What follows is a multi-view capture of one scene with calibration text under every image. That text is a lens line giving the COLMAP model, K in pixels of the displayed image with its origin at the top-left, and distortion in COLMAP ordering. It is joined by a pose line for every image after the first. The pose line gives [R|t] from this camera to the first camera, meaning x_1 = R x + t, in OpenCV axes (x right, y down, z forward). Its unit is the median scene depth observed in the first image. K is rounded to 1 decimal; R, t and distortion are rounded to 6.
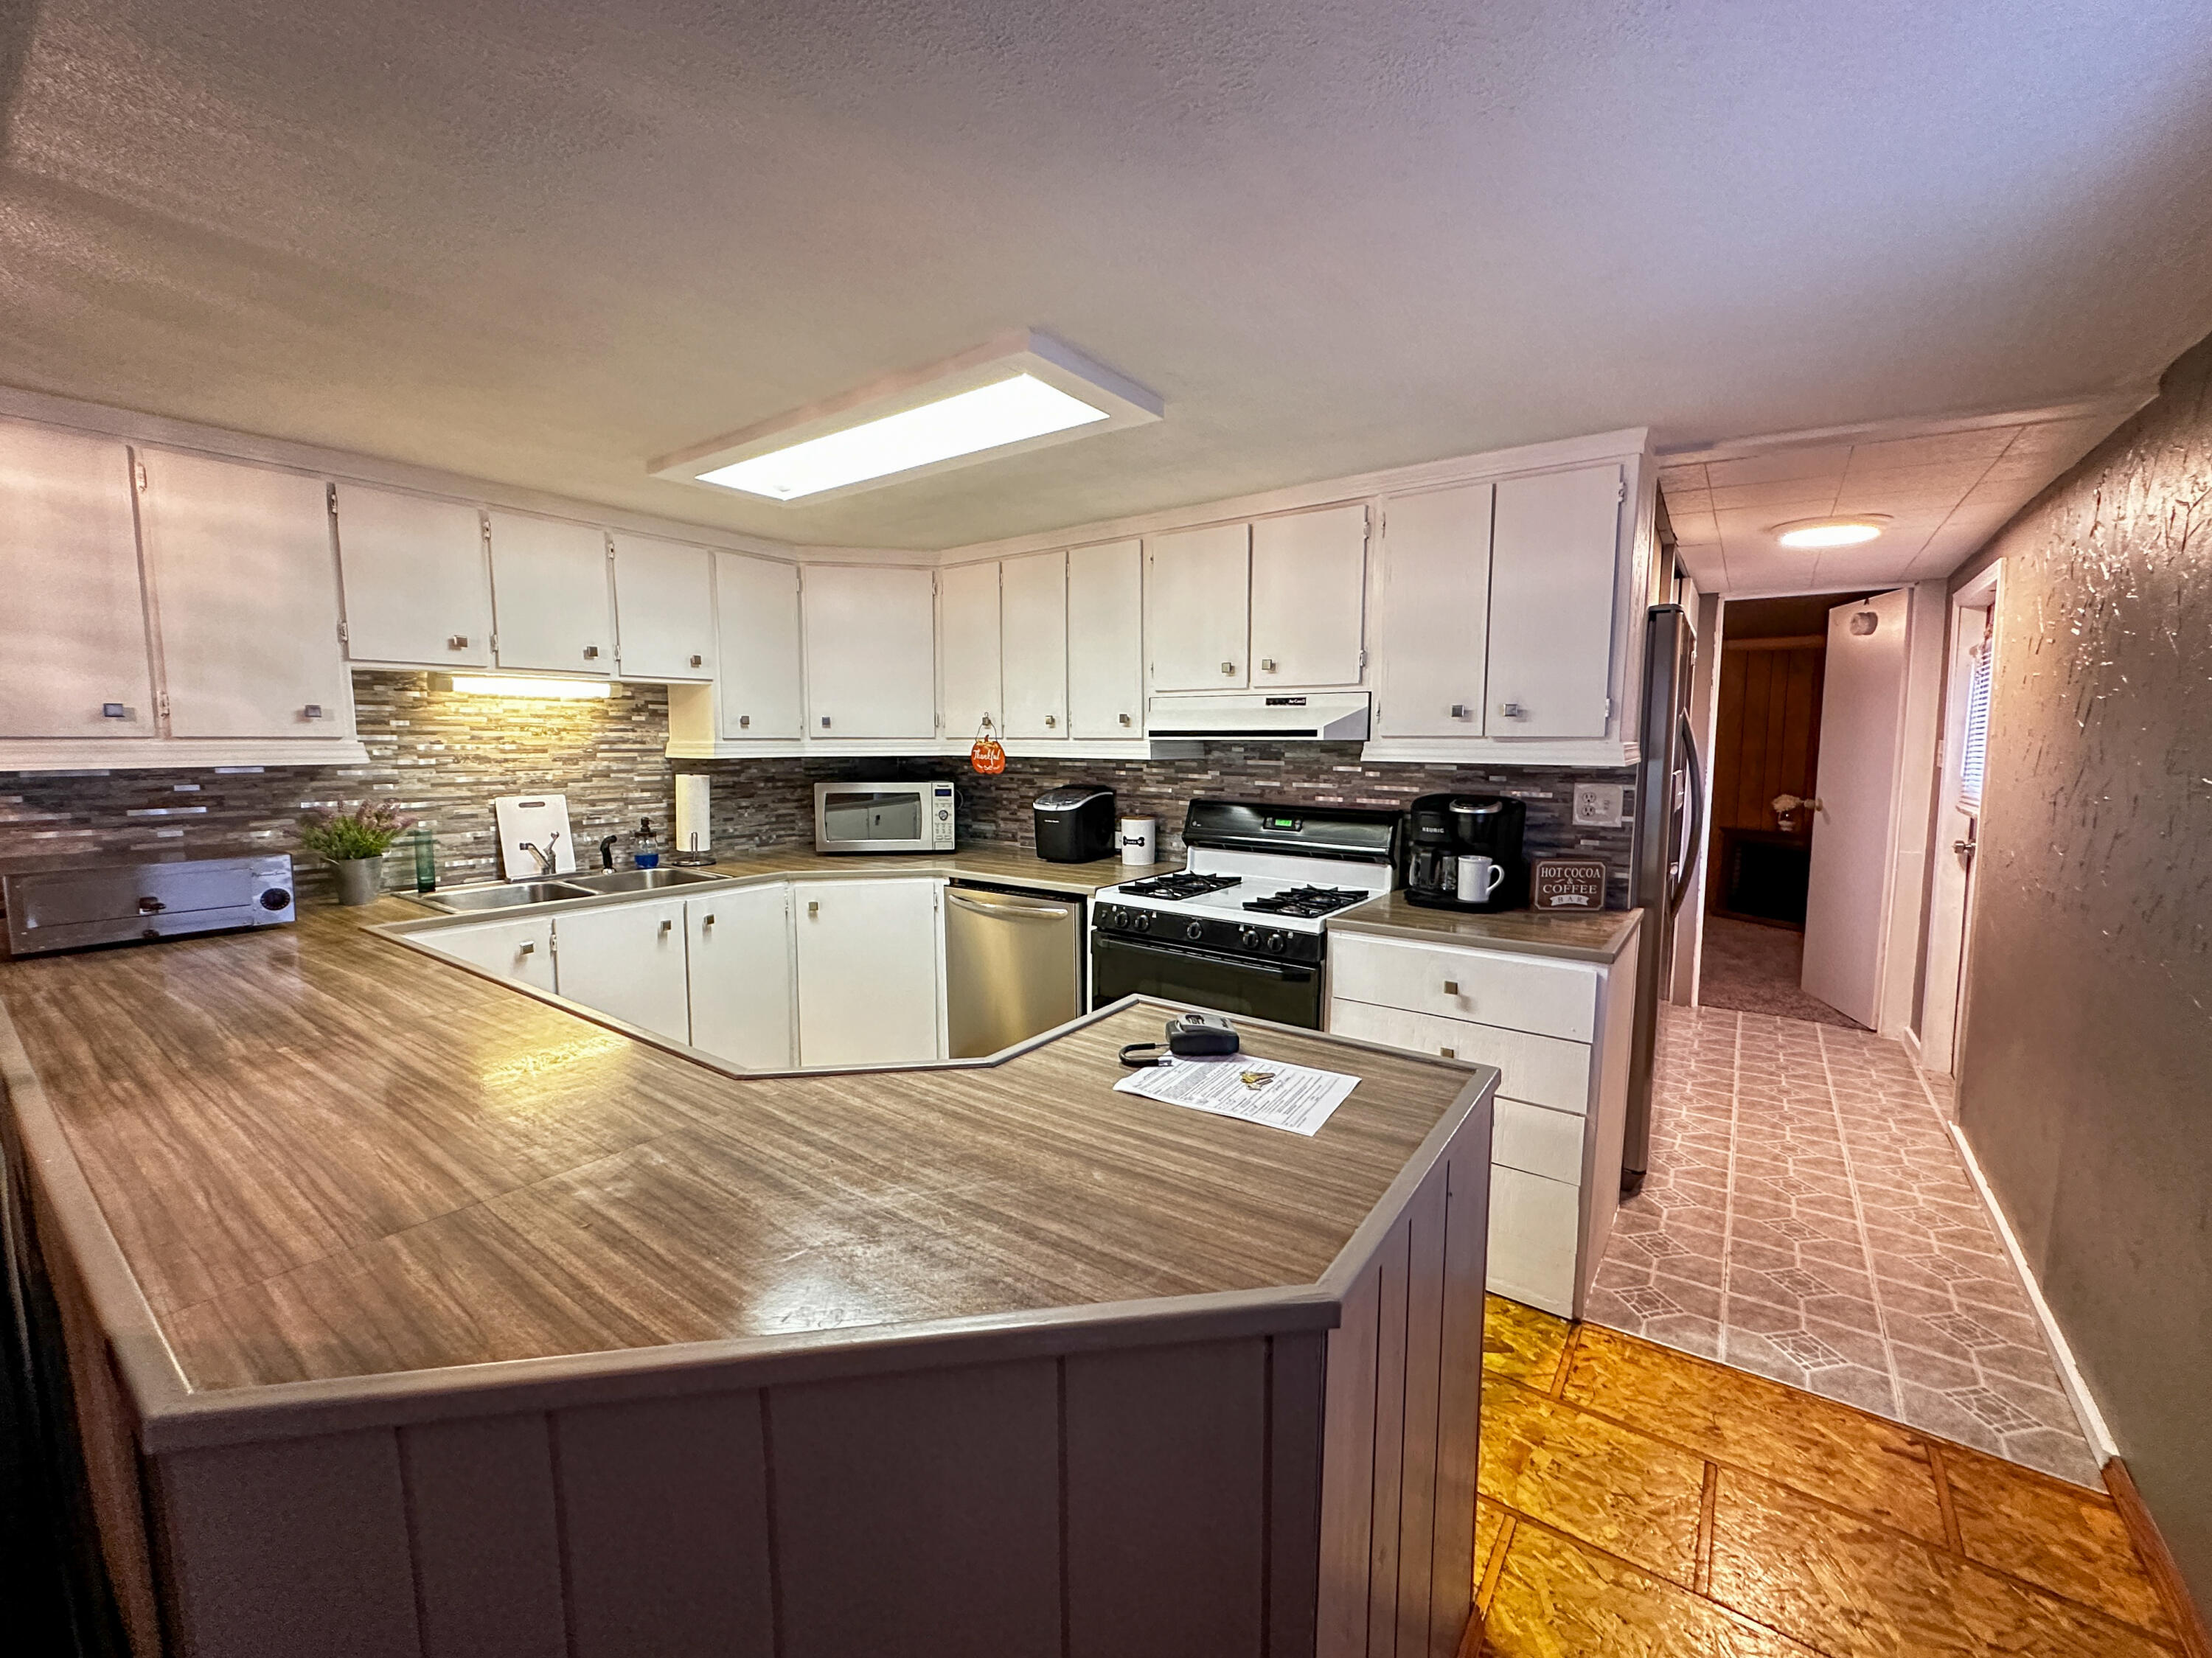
lens RADIAL K [[895.5, 0, 1103.5], [0, 895.5, 830.2], [0, 0, 1]] dist [-0.001878, -0.000202]
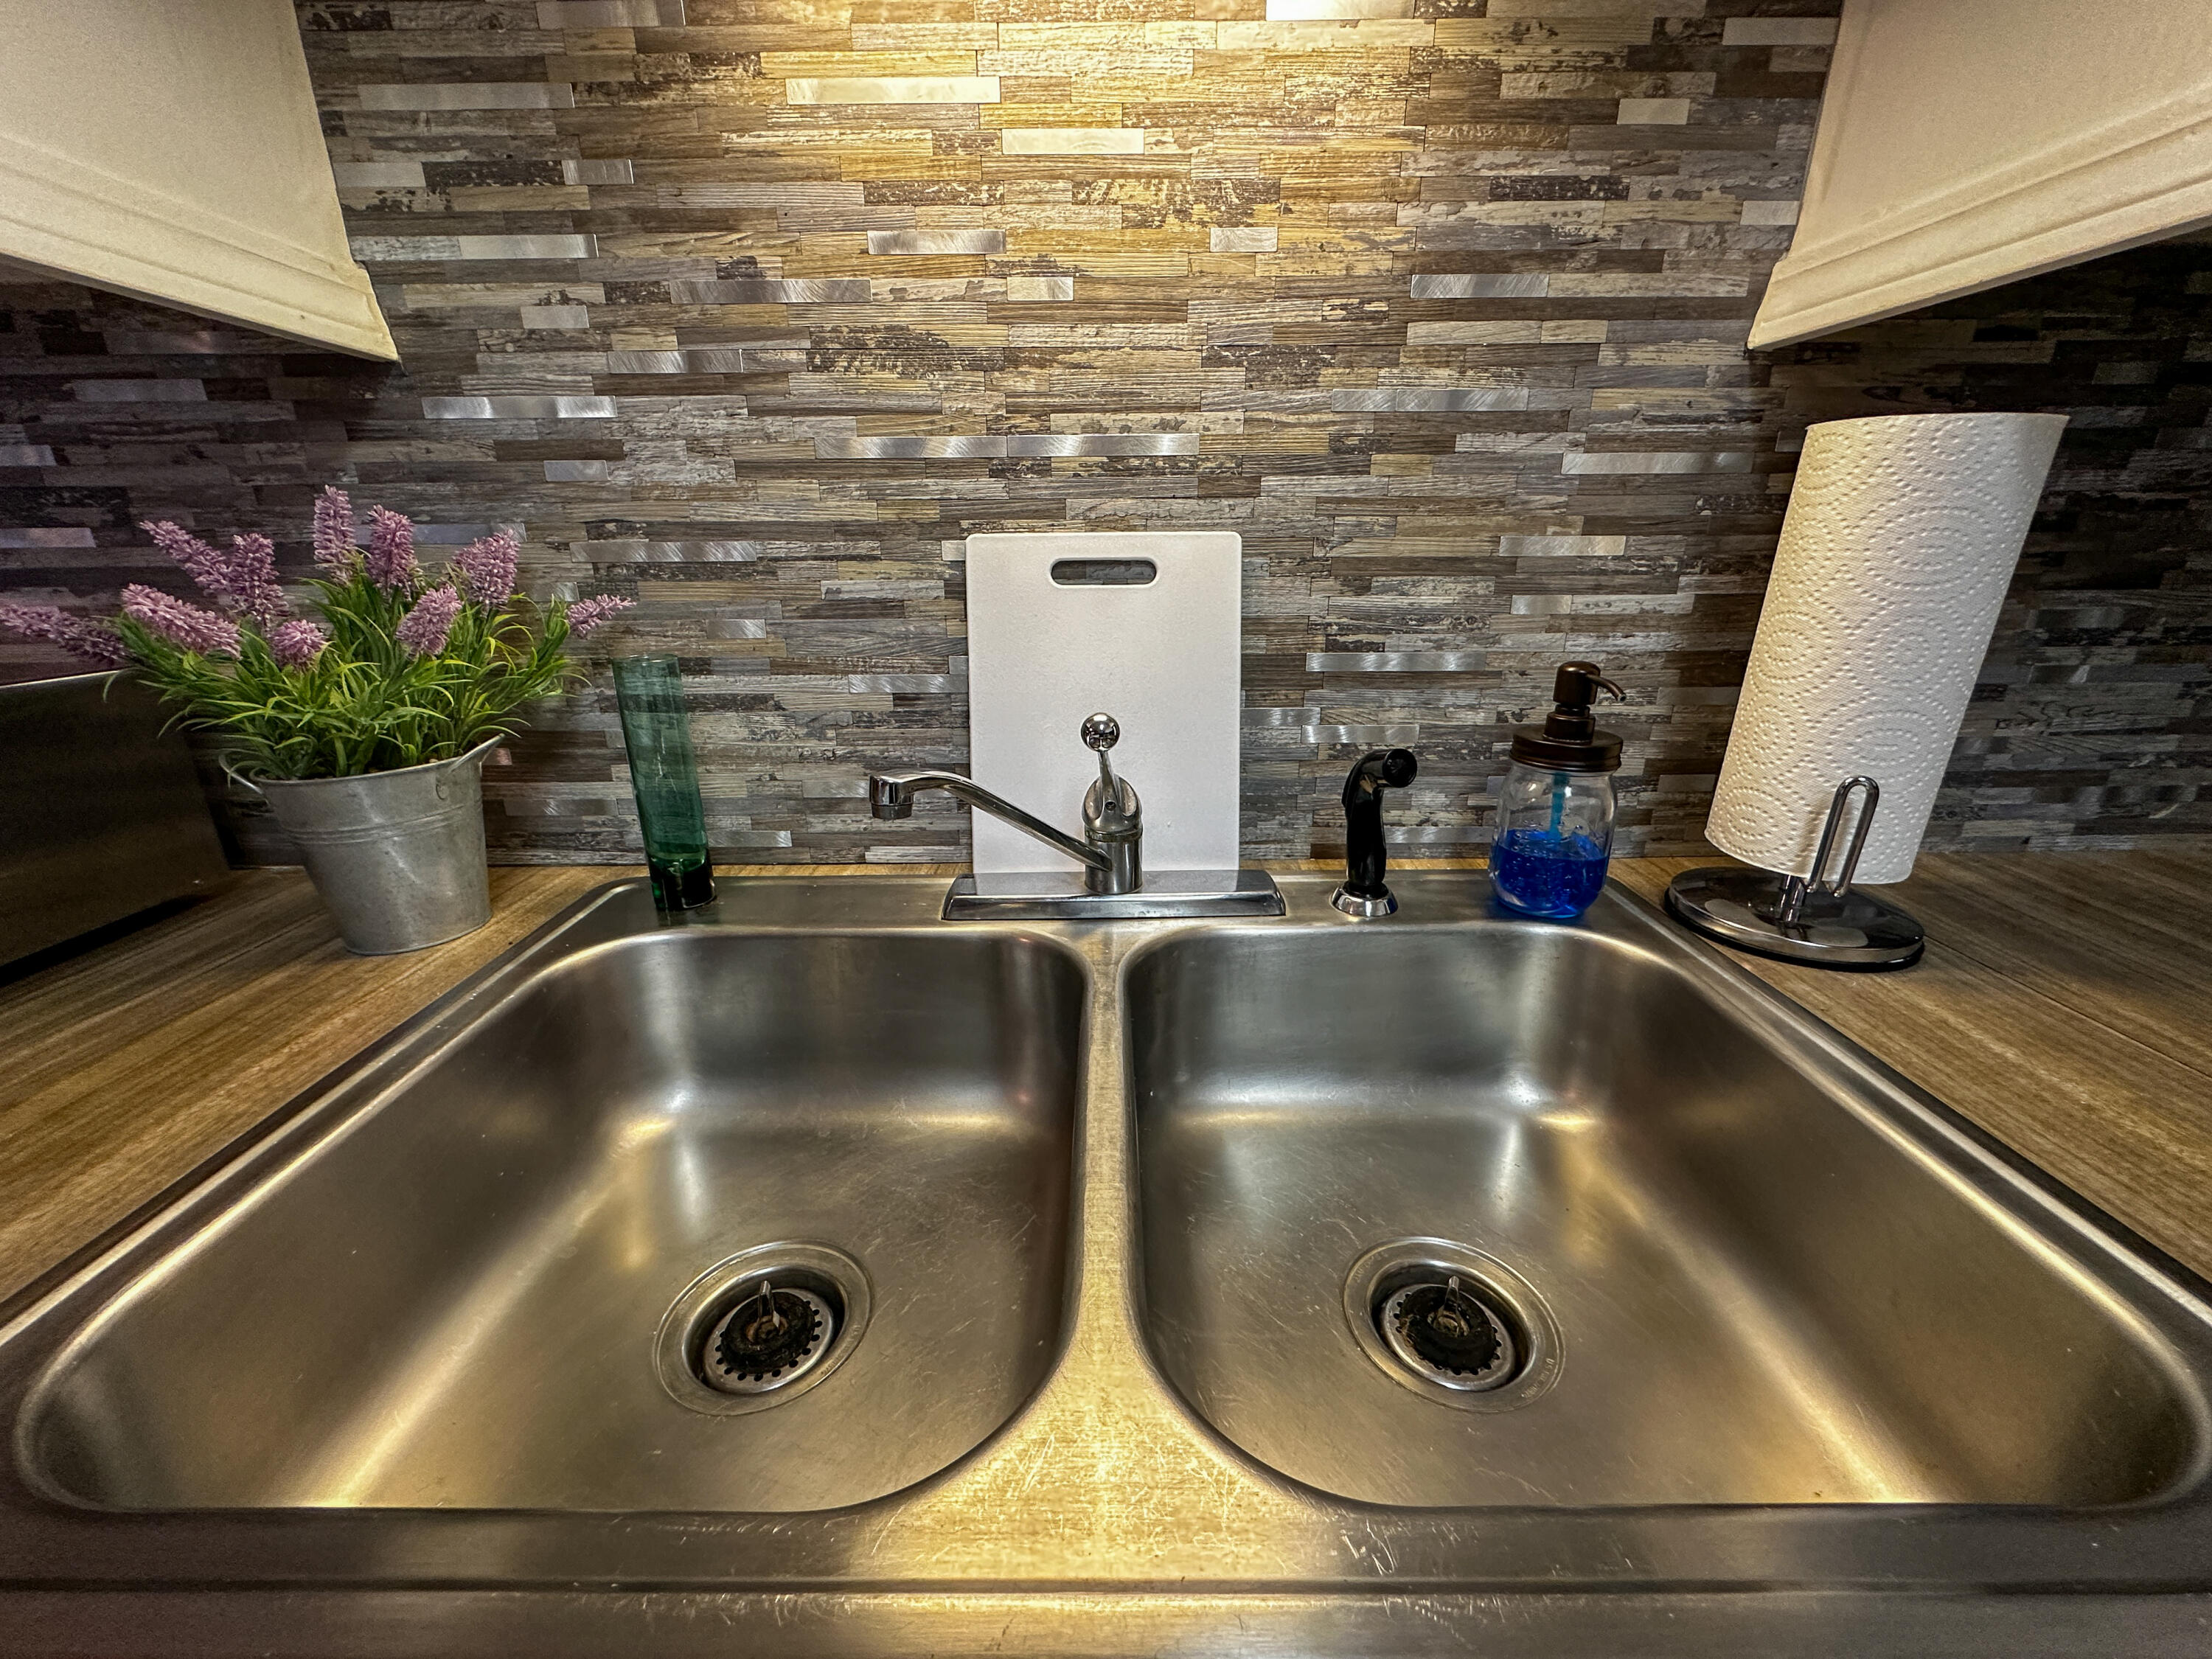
lens RADIAL K [[879.7, 0, 1100.4], [0, 879.7, 828.5], [0, 0, 1]] dist [-0.004142, 0.000861]
pose [[0.586220, 0.240883, -0.773513, -0.456775], [-0.071706, 0.966455, 0.246624, -0.020504], [0.806973, -0.089110, 0.583828, 0.877310]]
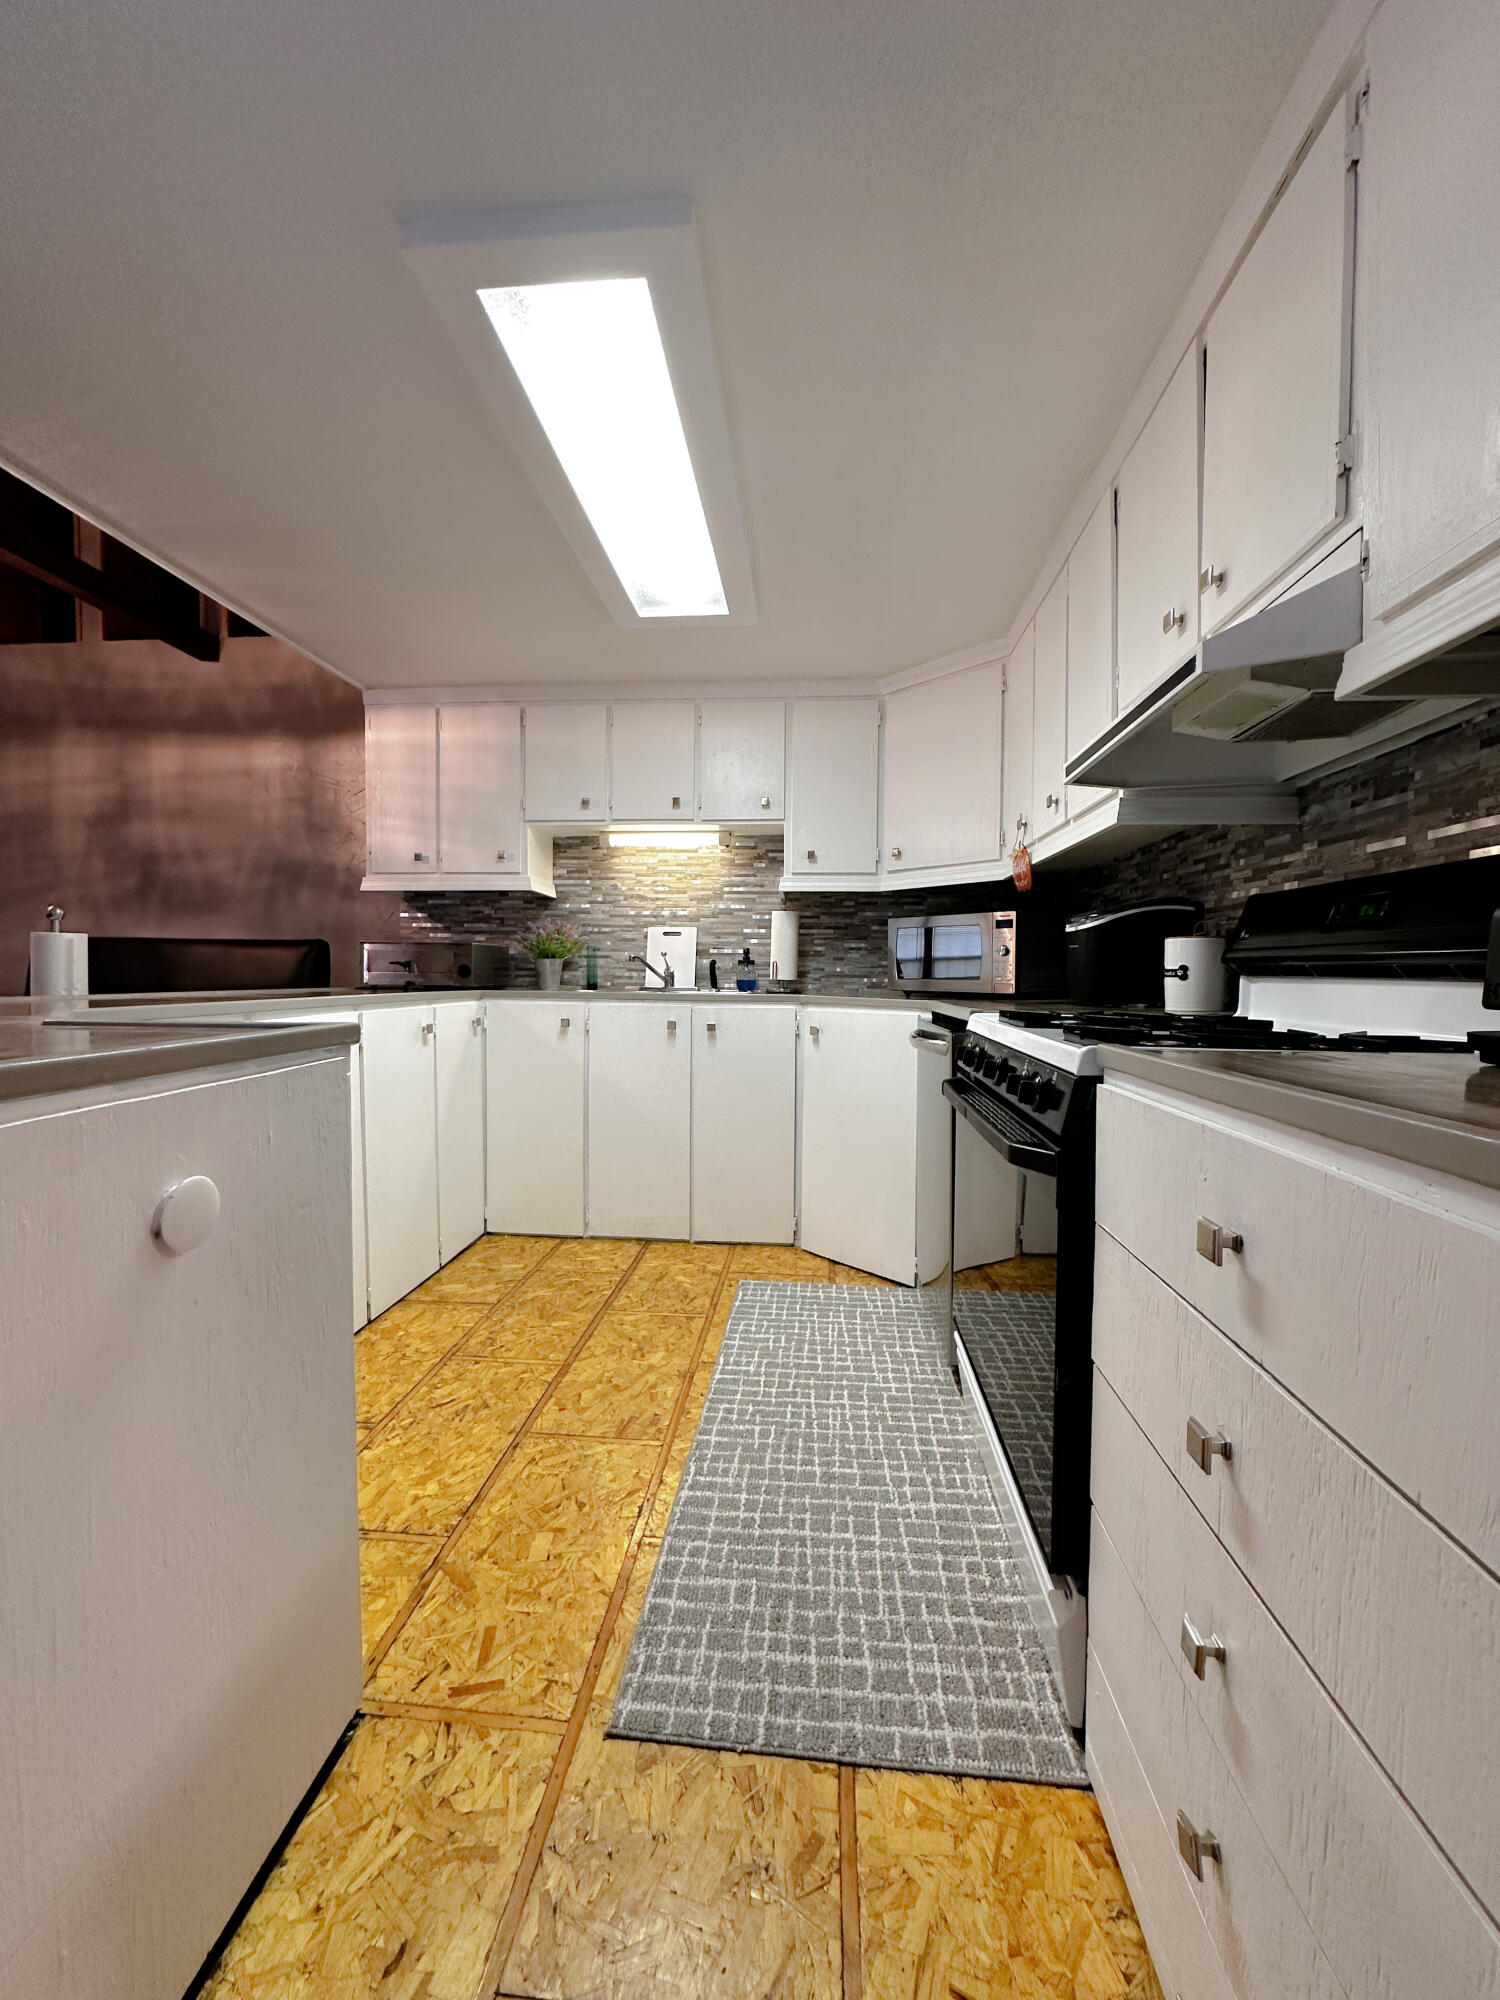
lens RADIAL K [[798.0, 0, 750.9], [0, 798.0, 996.8], [0, 0, 1]] dist [-0.002726, 0.000640]
pose [[0.522282, 0.027512, -0.852329, 0.405228], [-0.095596, 0.995068, -0.026459, 0.082496], [0.847398, 0.095299, 0.522337, 0.516176]]
